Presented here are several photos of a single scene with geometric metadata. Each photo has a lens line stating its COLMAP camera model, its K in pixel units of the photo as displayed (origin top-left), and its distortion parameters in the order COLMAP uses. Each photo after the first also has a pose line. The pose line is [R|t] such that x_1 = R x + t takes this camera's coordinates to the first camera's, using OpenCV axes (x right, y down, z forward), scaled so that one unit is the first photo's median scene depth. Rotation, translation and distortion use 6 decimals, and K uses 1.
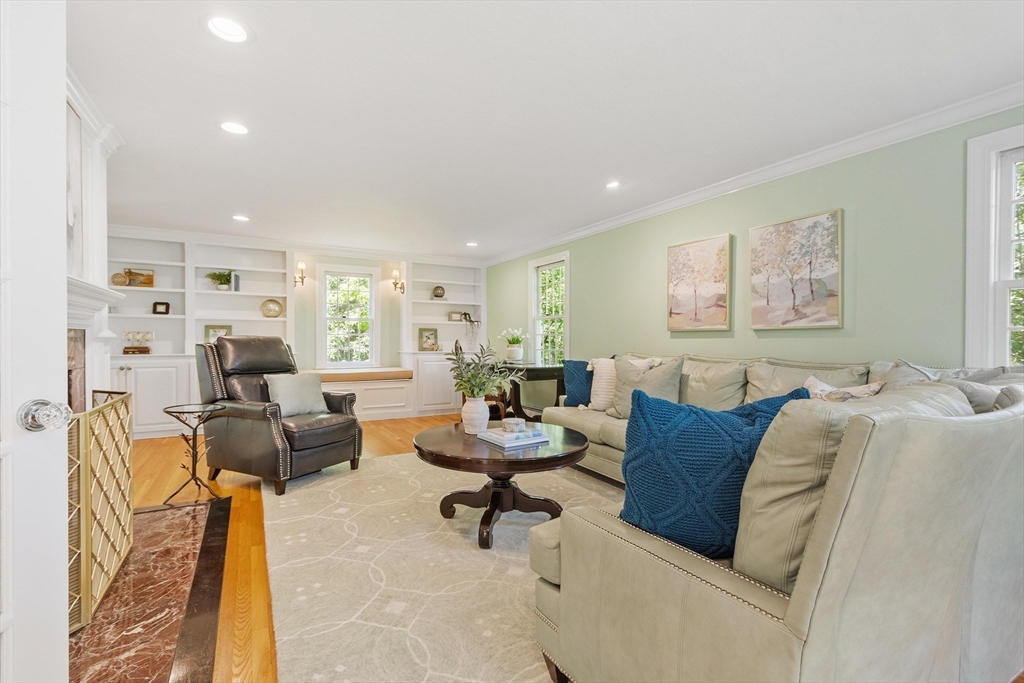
lens RADIAL K [[458.3, 0, 504.6], [0, 458.3, 342.7], [0, 0, 1]] dist [0.000581, 0.001708]
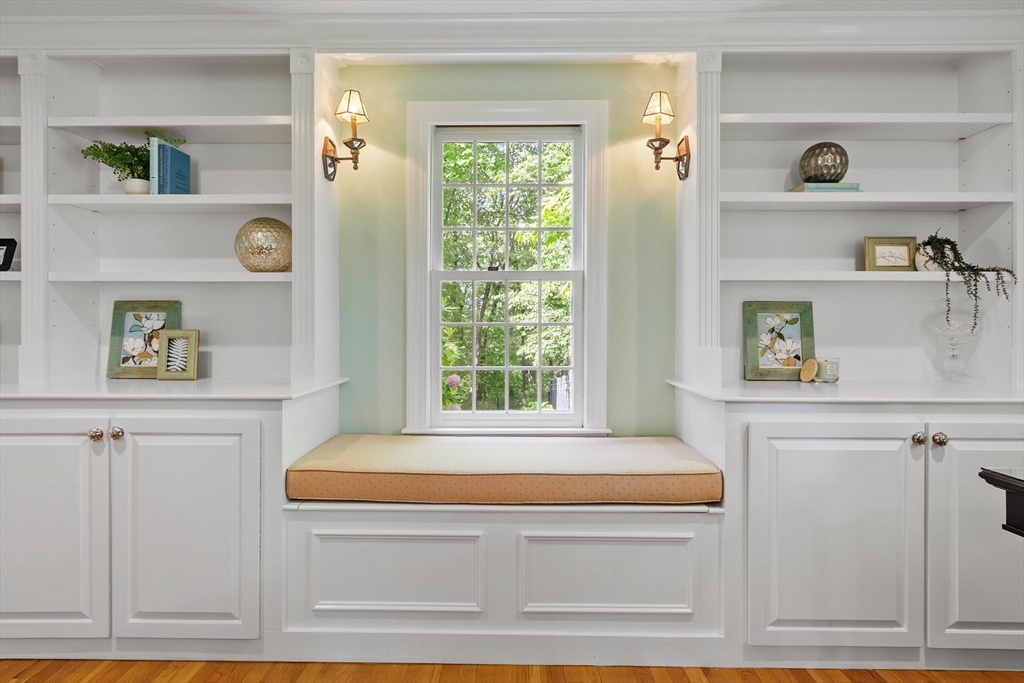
lens RADIAL K [[569.4, 0, 506.7], [0, 569.4, 328.0], [0, 0, 1]] dist [0.000849, 0.000217]
pose [[0.861714, -0.000242, -0.507394, -0.132682], [-0.002580, 0.999985, -0.004860, -0.012616], [0.507387, 0.005498, 0.861701, 0.615744]]
